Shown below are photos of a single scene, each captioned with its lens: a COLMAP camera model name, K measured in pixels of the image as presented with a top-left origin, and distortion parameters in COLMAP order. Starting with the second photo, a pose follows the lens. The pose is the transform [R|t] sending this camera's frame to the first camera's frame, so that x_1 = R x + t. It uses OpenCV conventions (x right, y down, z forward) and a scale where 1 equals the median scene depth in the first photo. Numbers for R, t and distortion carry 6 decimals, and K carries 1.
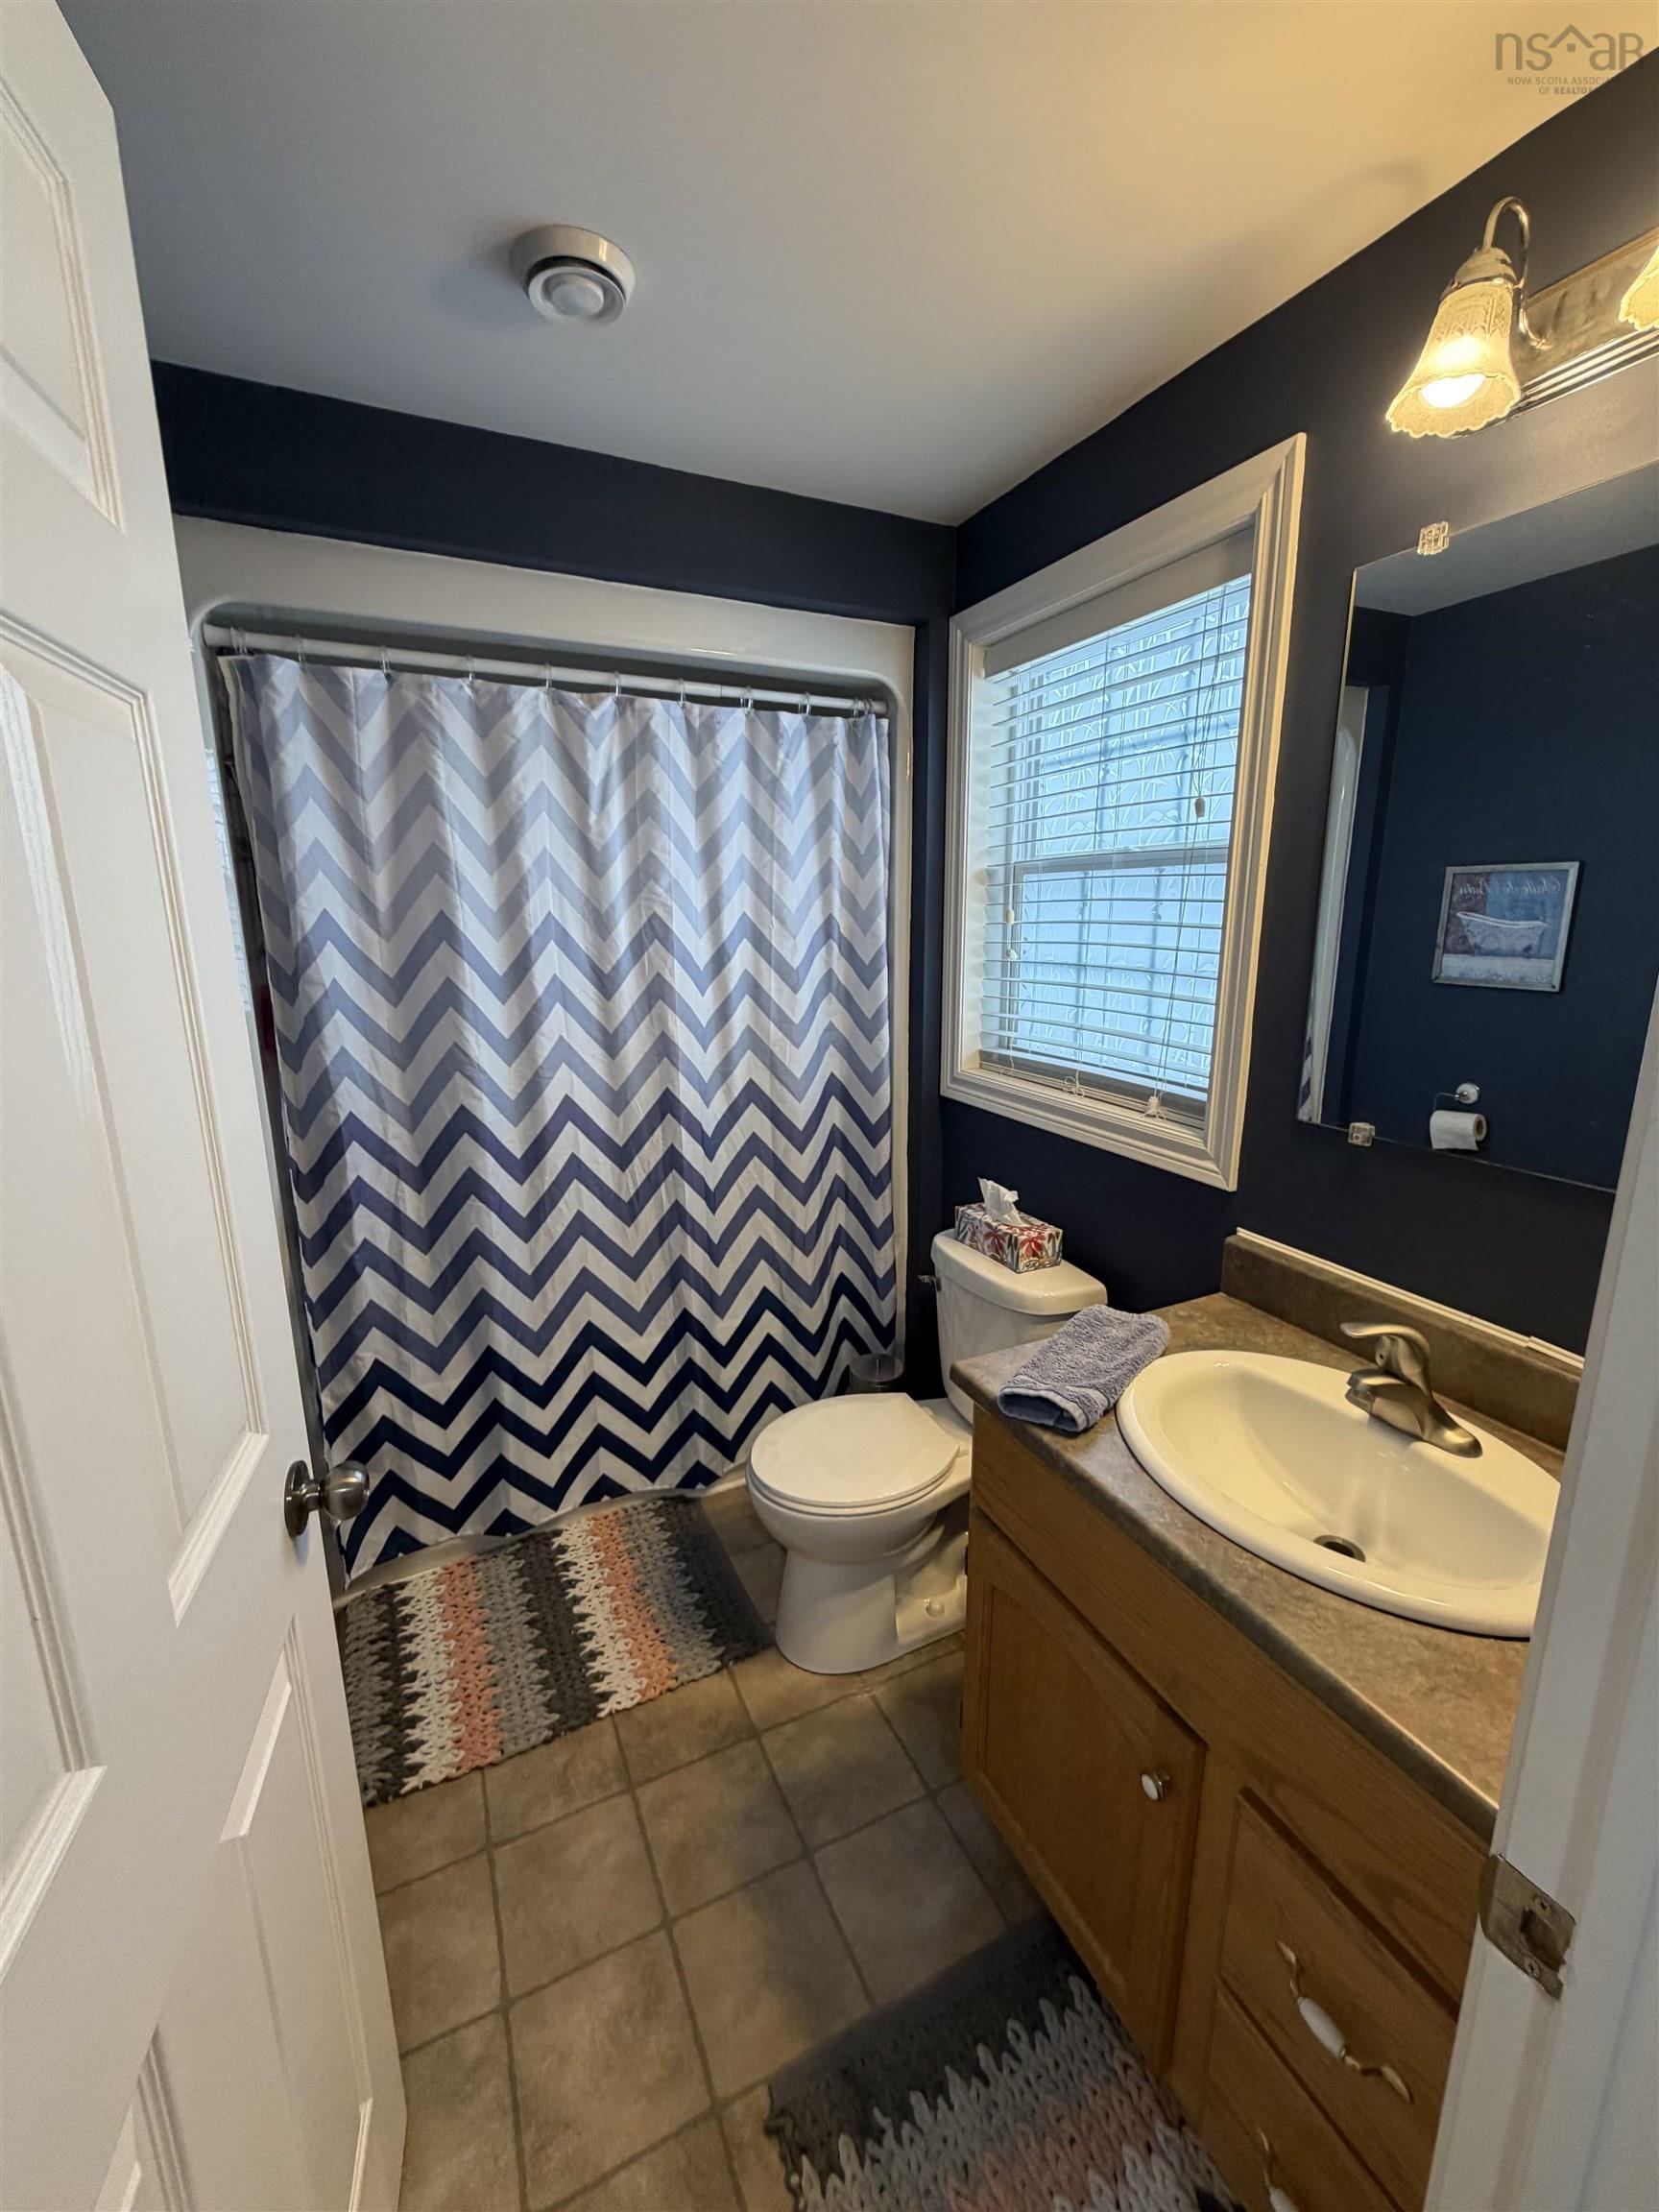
lens RADIAL K [[880.5, 0, 835.3], [0, 880.5, 1101.2], [0, 0, 1]] dist [-0.000462, 0.000152]
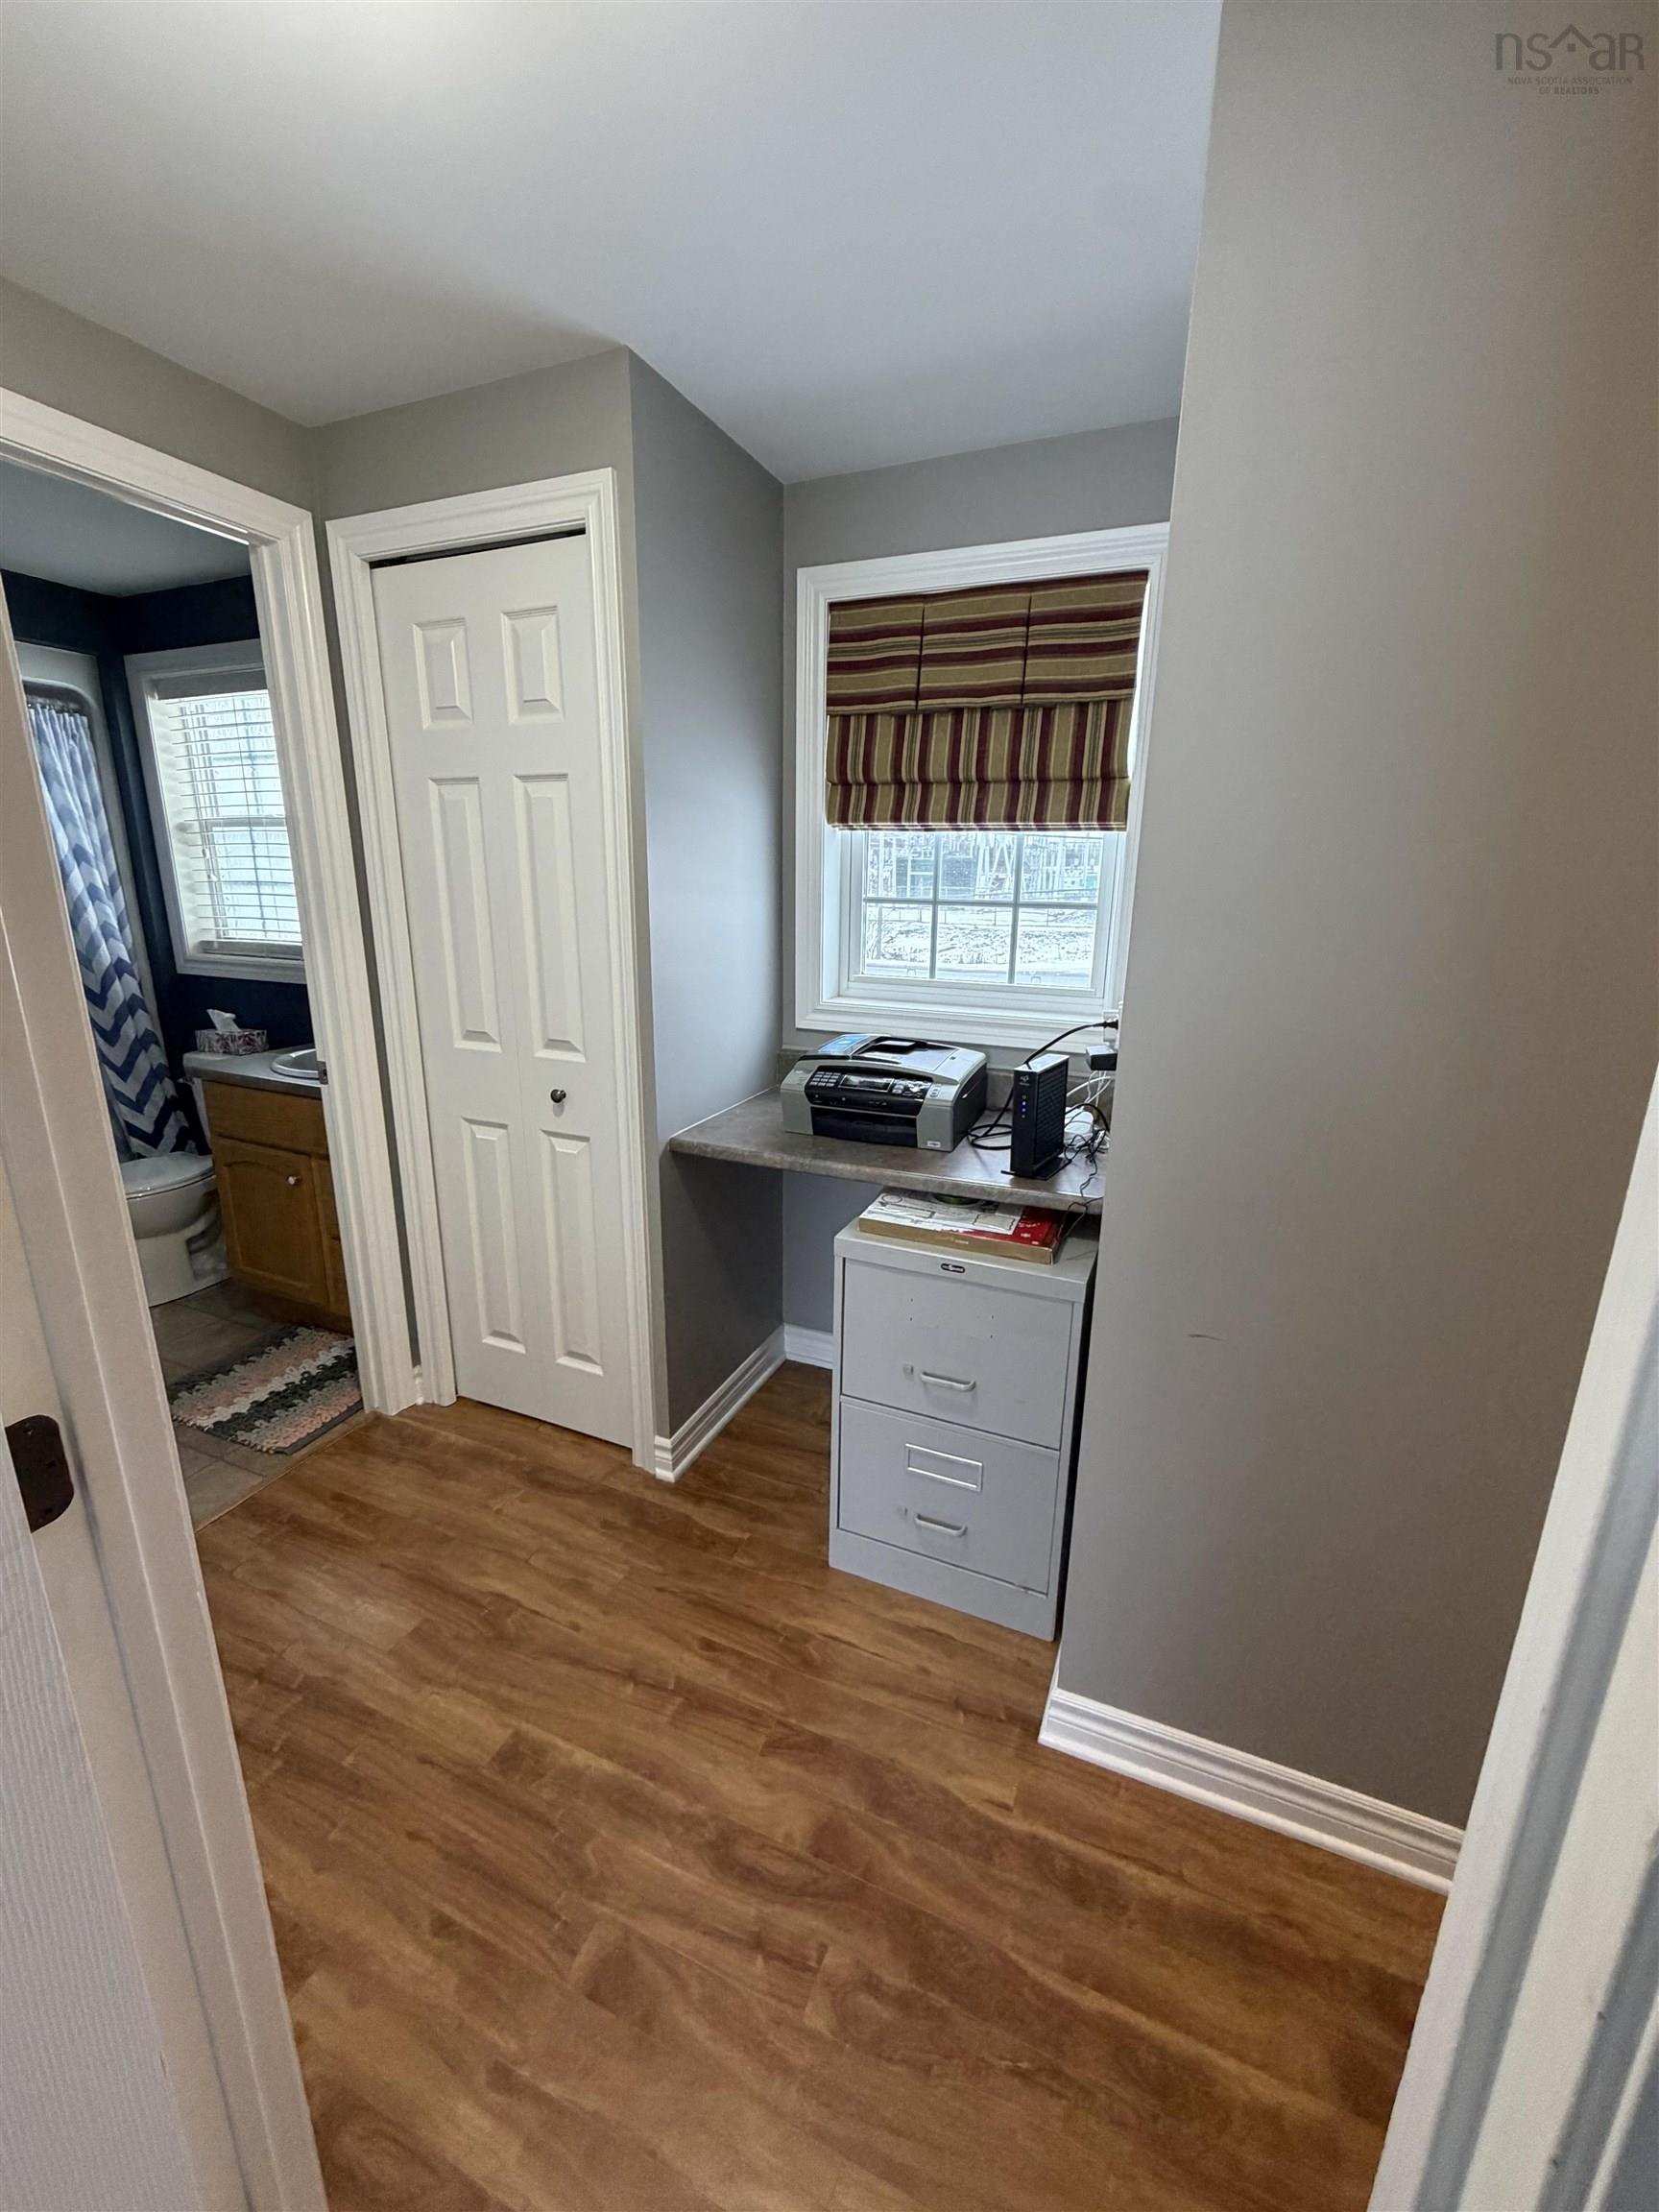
lens RADIAL K [[880.5, 0, 854.5], [0, 880.5, 1068.4], [0, 0, 1]] dist [-0.000462, 0.000152]
pose [[0.747095, -0.142648, 0.649231, -0.017659], [0.128484, 0.989273, 0.069510, 0.225486], [-0.652182, 0.031485, 0.757408, -1.002496]]
